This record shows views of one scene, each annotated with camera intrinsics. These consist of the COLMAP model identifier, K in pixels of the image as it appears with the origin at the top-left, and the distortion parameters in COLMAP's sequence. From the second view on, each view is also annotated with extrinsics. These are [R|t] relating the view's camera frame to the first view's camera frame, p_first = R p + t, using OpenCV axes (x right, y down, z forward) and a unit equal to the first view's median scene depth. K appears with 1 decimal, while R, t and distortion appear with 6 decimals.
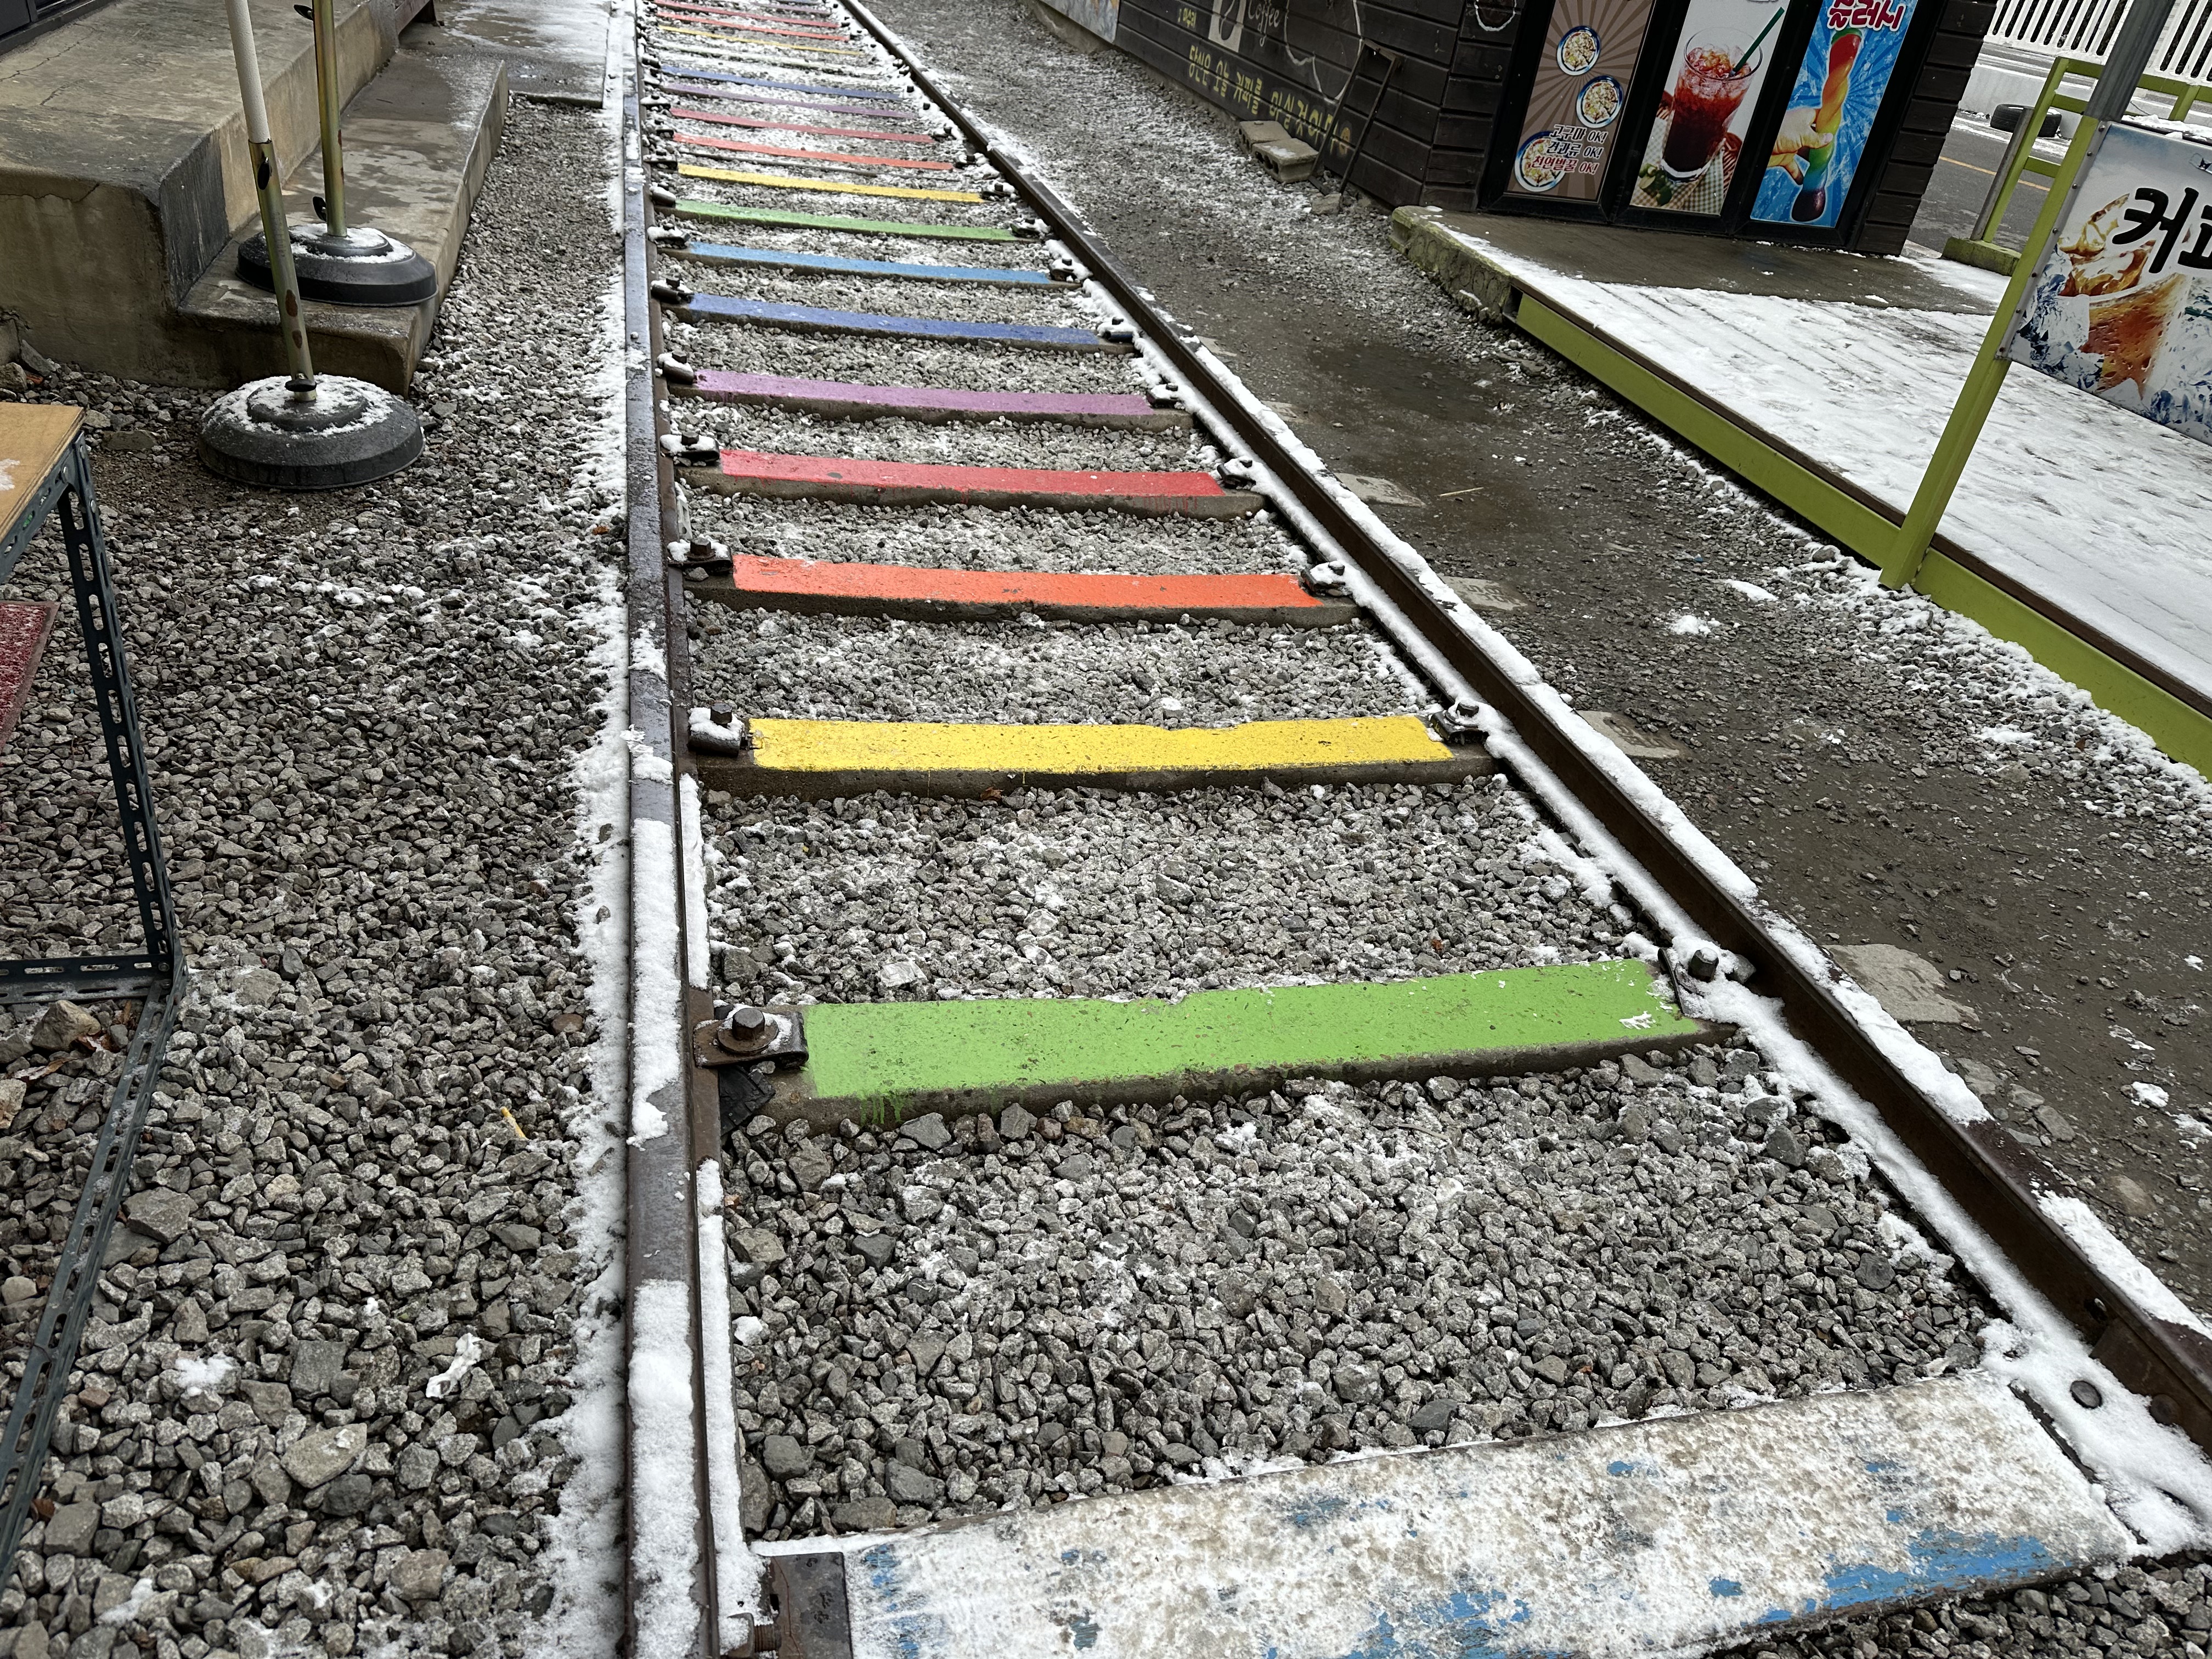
lens RADIAL K [[1589.3, 0, 1106.0], [0, 1589.3, 829.5], [0, 0, 1]] dist [0.023224, -0.033123]
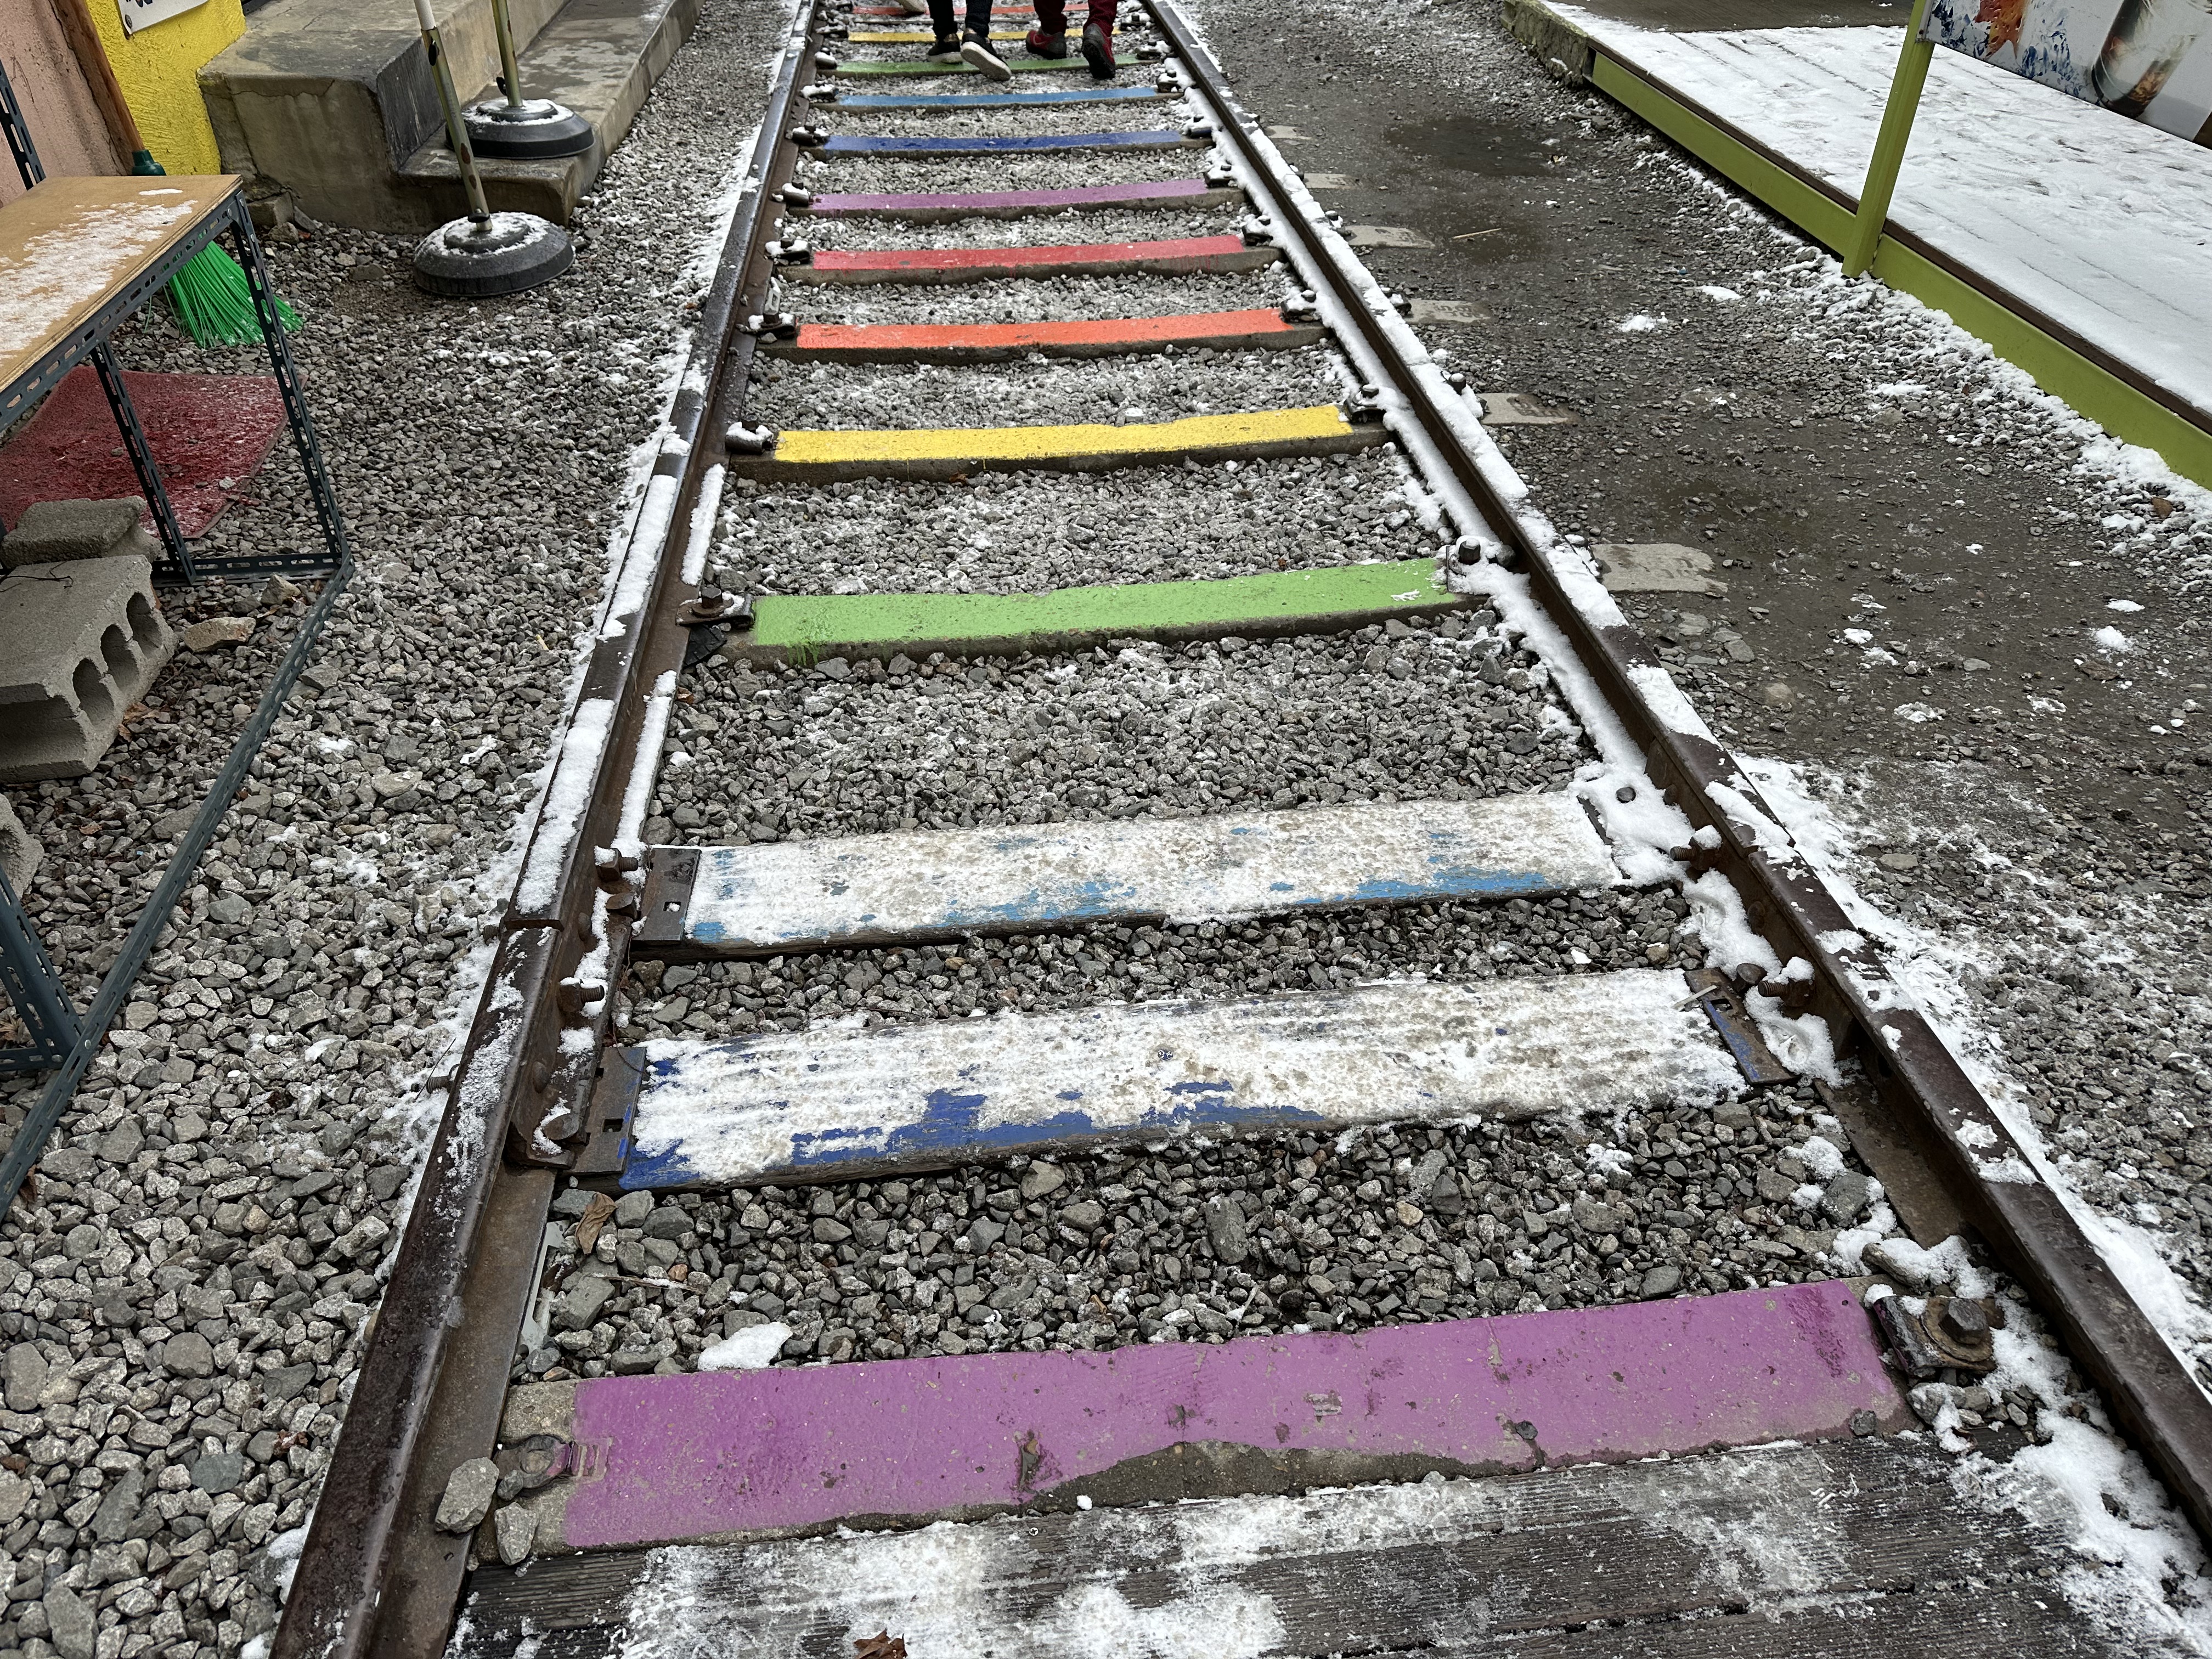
lens RADIAL K [[1589.3, 0, 1106.0], [0, 1589.3, 829.5], [0, 0, 1]] dist [0.023224, -0.033123]
pose [[0.977996, -0.024534, -0.207174, 0.267509], [0.039281, 0.996955, 0.067370, 0.159505], [0.204890, -0.074026, 0.975982, -0.225340]]
